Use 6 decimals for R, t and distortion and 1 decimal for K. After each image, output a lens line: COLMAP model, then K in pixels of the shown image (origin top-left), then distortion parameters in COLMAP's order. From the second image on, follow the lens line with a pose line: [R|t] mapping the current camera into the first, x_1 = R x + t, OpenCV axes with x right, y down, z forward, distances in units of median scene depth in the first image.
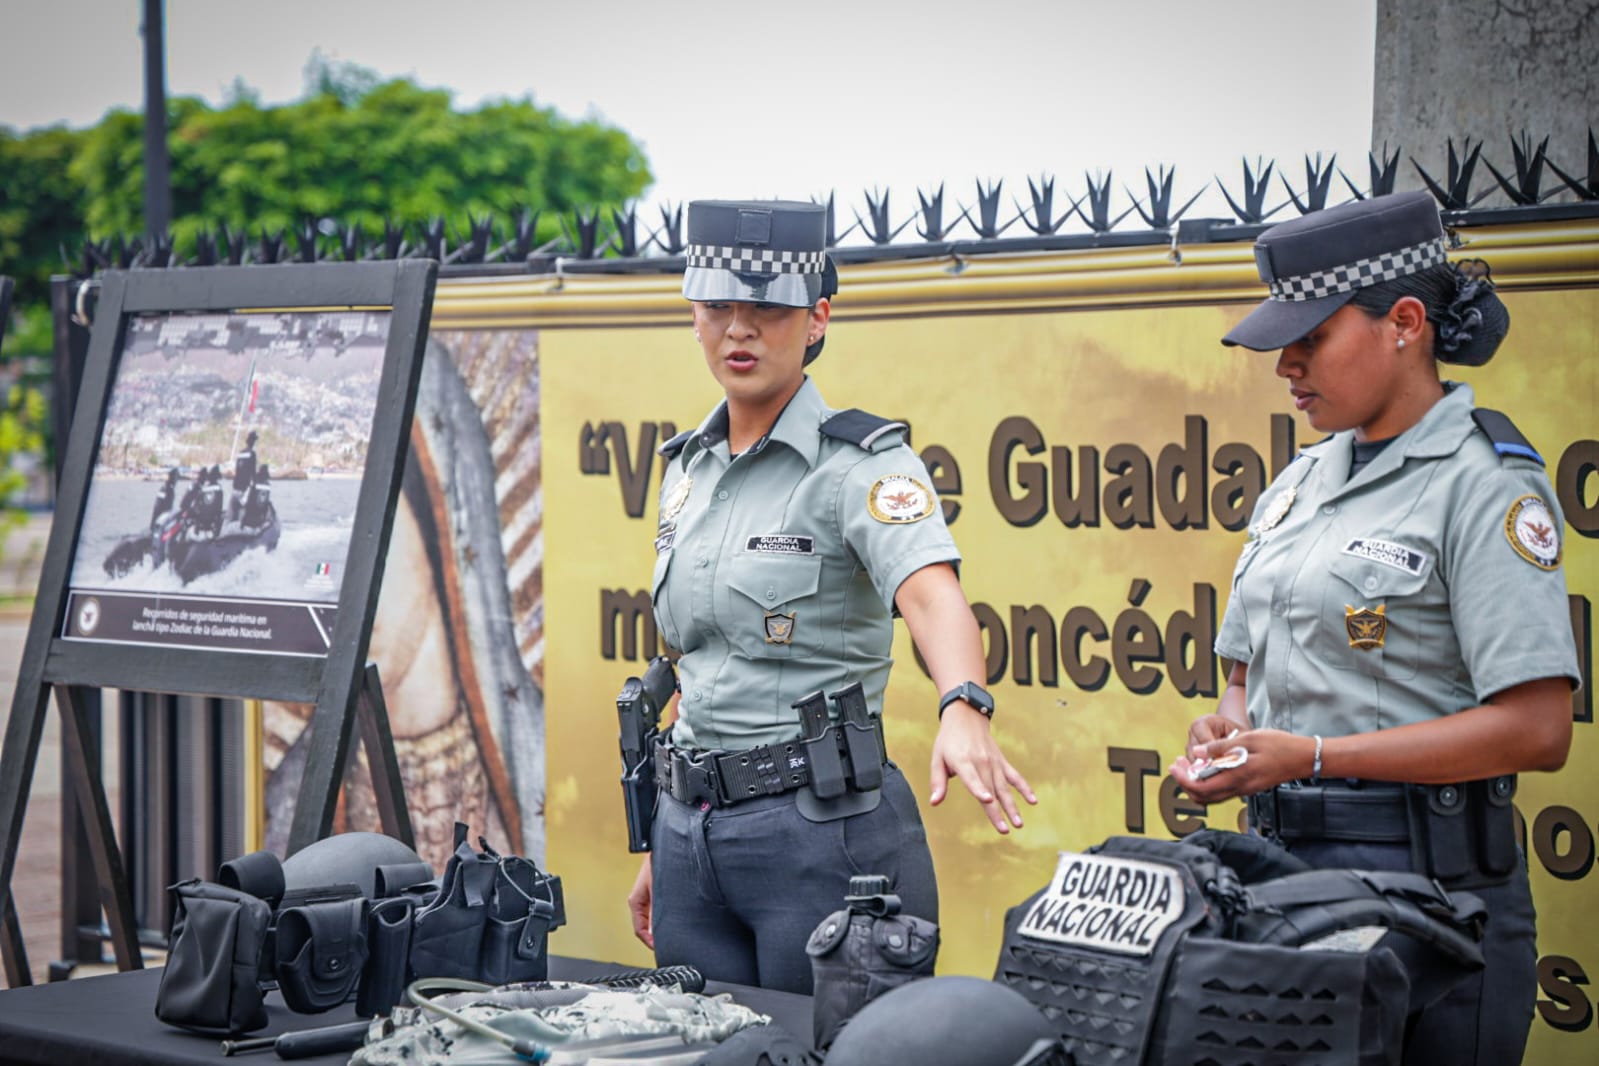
lens RADIAL K [[4029.8, 0, 764.3], [0, 4029.8, 527.9], [0, 0, 1]] dist [0.701677, -0.201568]
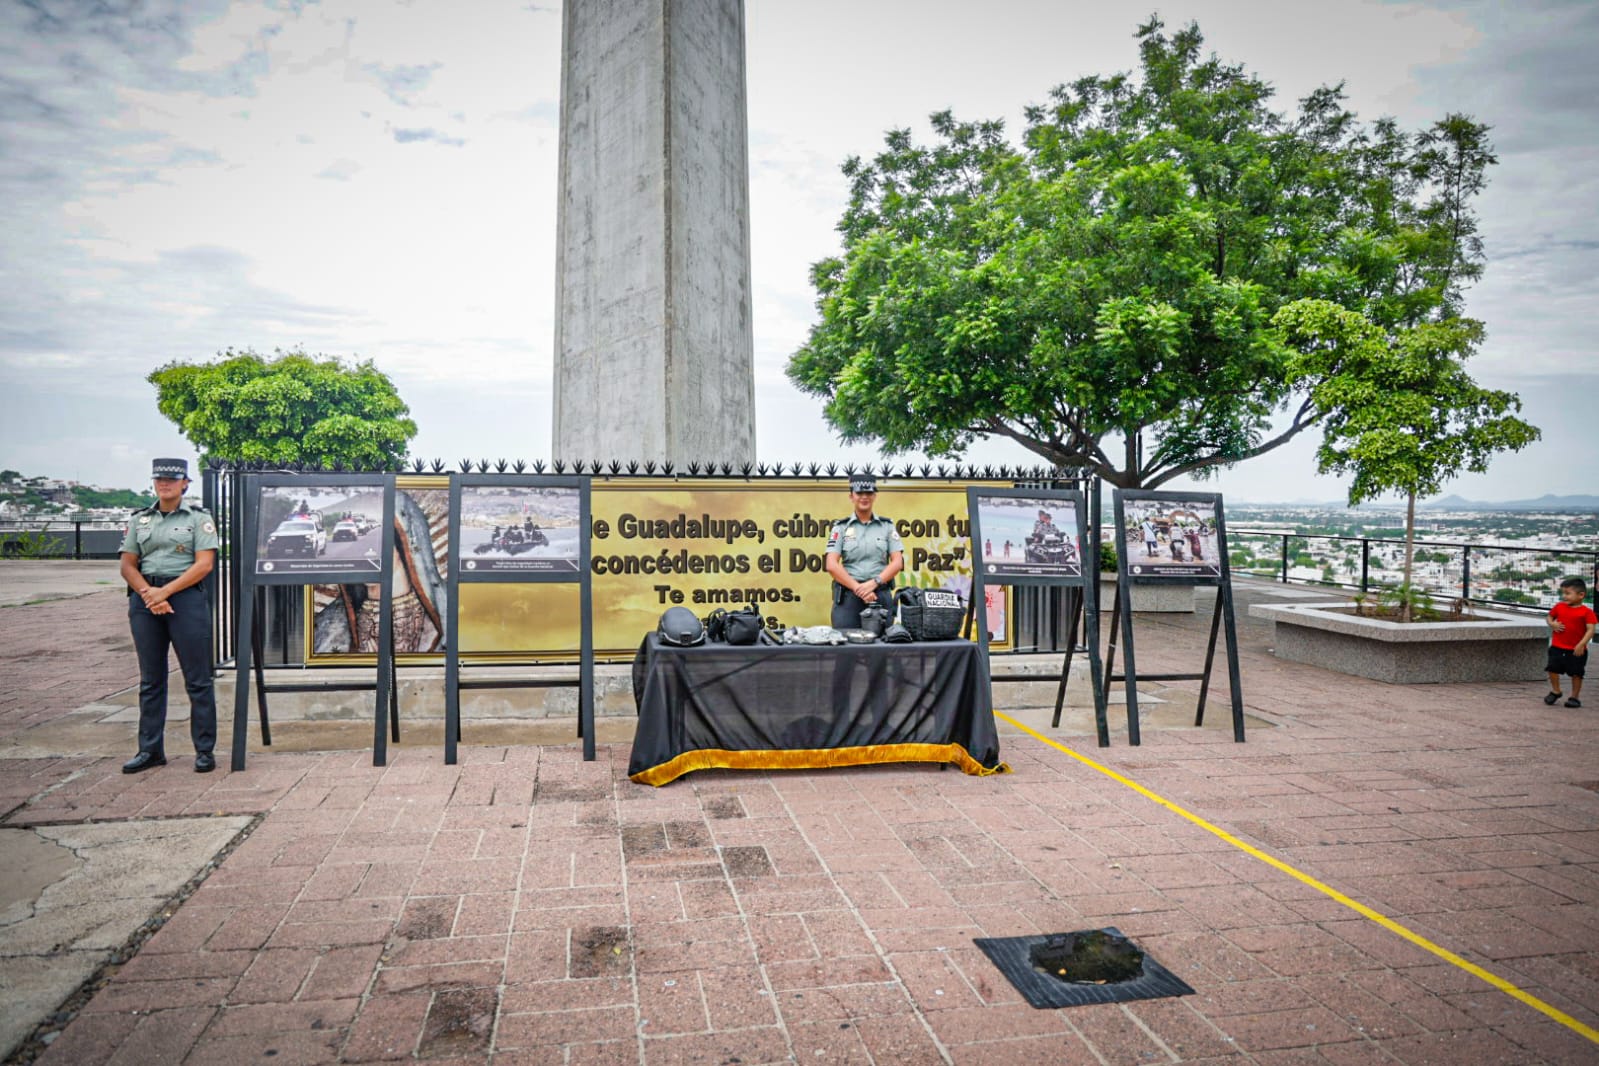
lens RADIAL K [[1088.0, 0, 810.2], [0, 1088.0, 545.9], [0, 0, 1]] dist [-0.108228, 0.082644]
pose [[0.498656, -0.018712, 0.866598, -0.760060], [0.015032, 0.999803, 0.012938, -0.003800], [-0.866669, 0.006576, 0.498840, 0.194292]]
